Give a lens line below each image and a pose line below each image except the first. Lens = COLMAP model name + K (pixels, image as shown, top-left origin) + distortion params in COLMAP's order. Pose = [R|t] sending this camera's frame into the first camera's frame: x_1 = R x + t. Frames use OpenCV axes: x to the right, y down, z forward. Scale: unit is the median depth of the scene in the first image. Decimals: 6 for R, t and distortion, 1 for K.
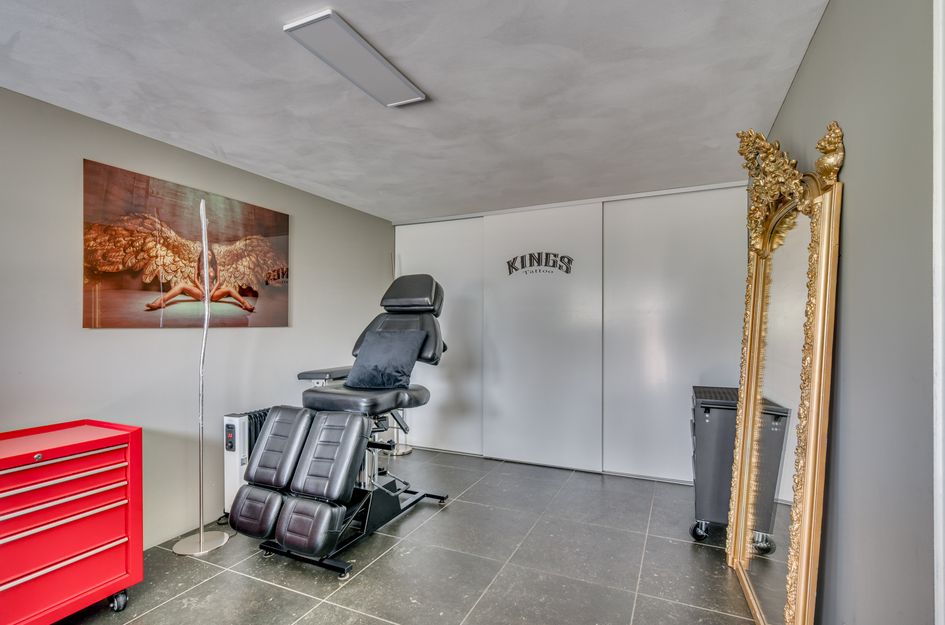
lens RADIAL K [[455.0, 0, 471.4], [0, 455.0, 318.4], [0, 0, 1]] dist [0.003252, 0.001436]
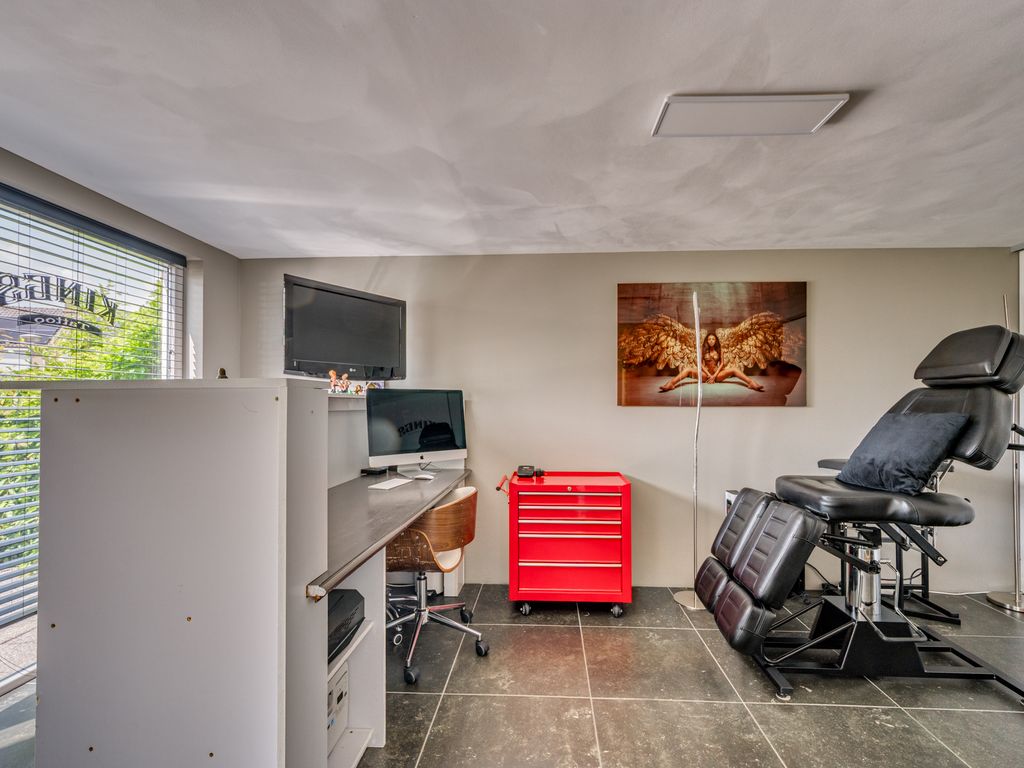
lens RADIAL K [[465.9, 0, 518.2], [0, 465.9, 389.4], [0, 0, 1]] dist [0.004609, 0.000002]
pose [[0.368315, -0.025545, -0.929350, 0.307800], [0.008249, 0.999673, -0.024209, 0.002910], [0.929665, 0.001250, 0.368405, 0.172627]]
